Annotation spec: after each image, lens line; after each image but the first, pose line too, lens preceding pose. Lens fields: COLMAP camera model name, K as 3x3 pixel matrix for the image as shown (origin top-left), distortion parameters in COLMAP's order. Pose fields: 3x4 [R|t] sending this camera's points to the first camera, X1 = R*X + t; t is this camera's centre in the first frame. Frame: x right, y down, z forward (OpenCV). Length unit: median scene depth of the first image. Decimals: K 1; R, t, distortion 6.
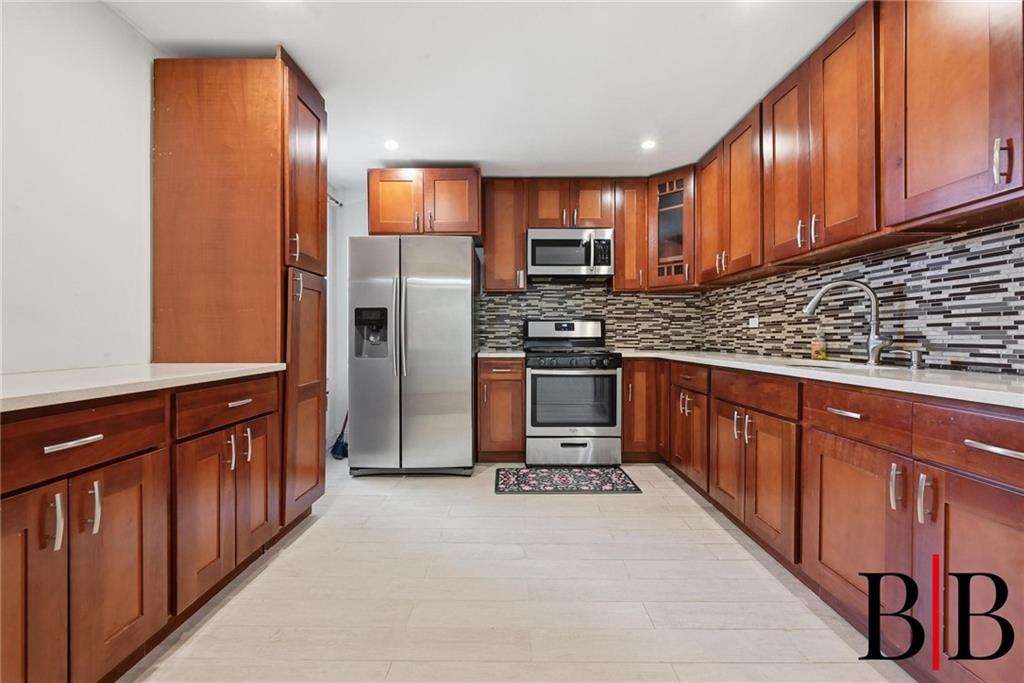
lens RADIAL K [[402.8, 0, 512.2], [0, 402.8, 338.4], [0, 0, 1]] dist [0.002640, 0.000132]
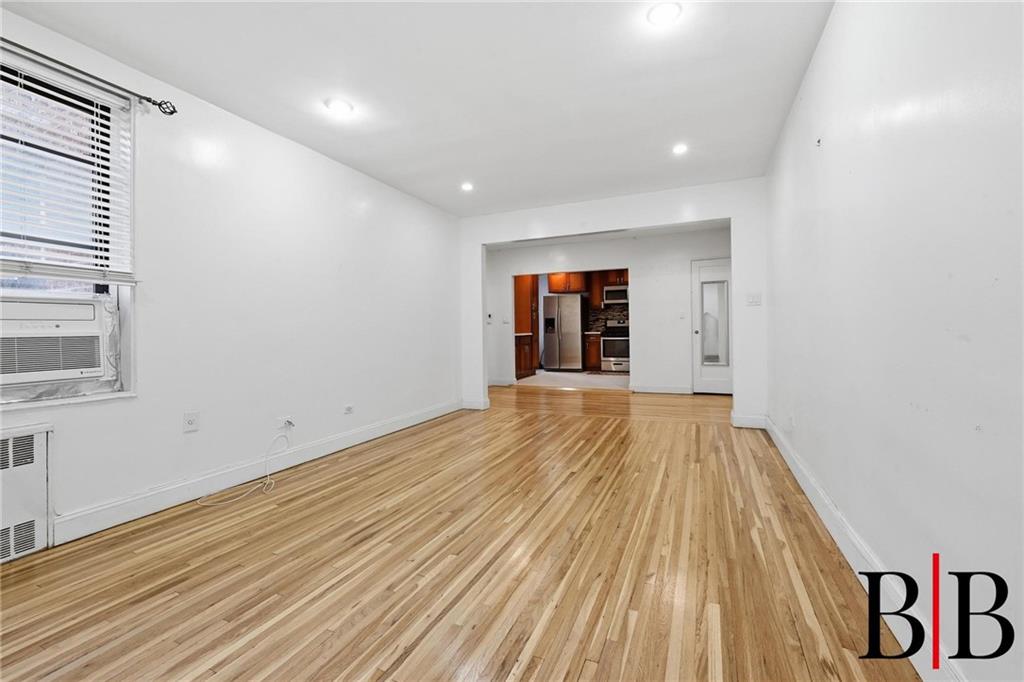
lens RADIAL K [[402.8, 0, 517.2], [0, 402.8, 334.8], [0, 0, 1]] dist [0.002640, 0.000132]
pose [[0.909336, -0.012326, -0.415880, 0.748876], [0.016402, 0.999846, 0.006229, 0.031313], [0.415739, -0.012486, 0.909398, -2.035870]]
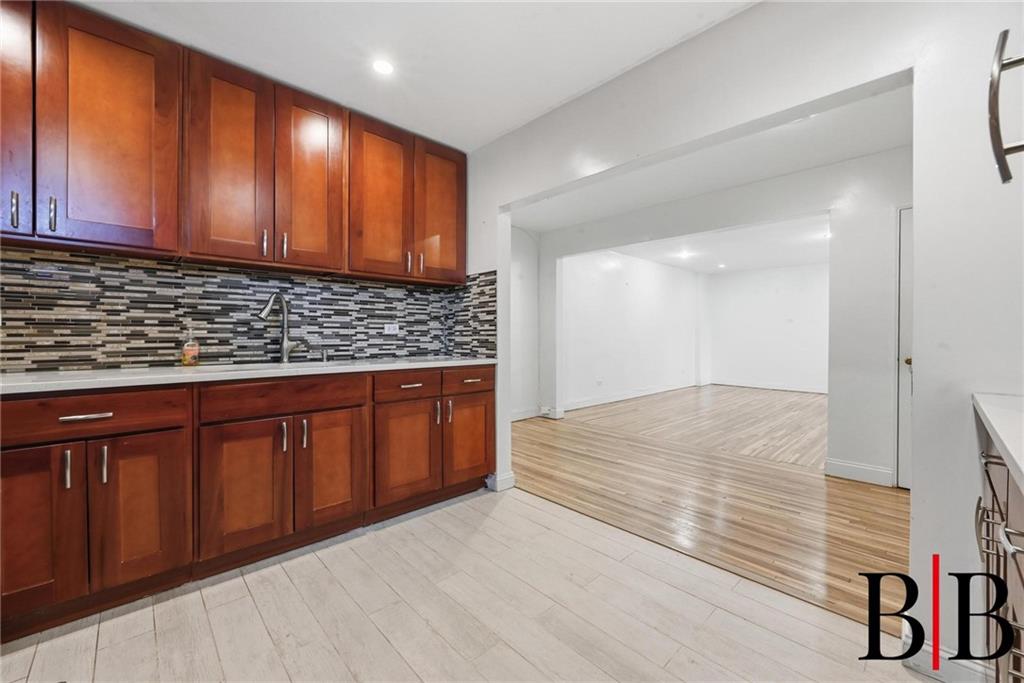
lens RADIAL K [[402.8, 0, 514.7], [0, 402.8, 339.0], [0, 0, 1]] dist [0.002640, 0.000132]
pose [[-0.684612, -0.006424, 0.728879, -0.462464], [0.001914, 0.999942, 0.010611, -0.018813], [-0.728905, 0.008660, -0.684560, 1.178650]]
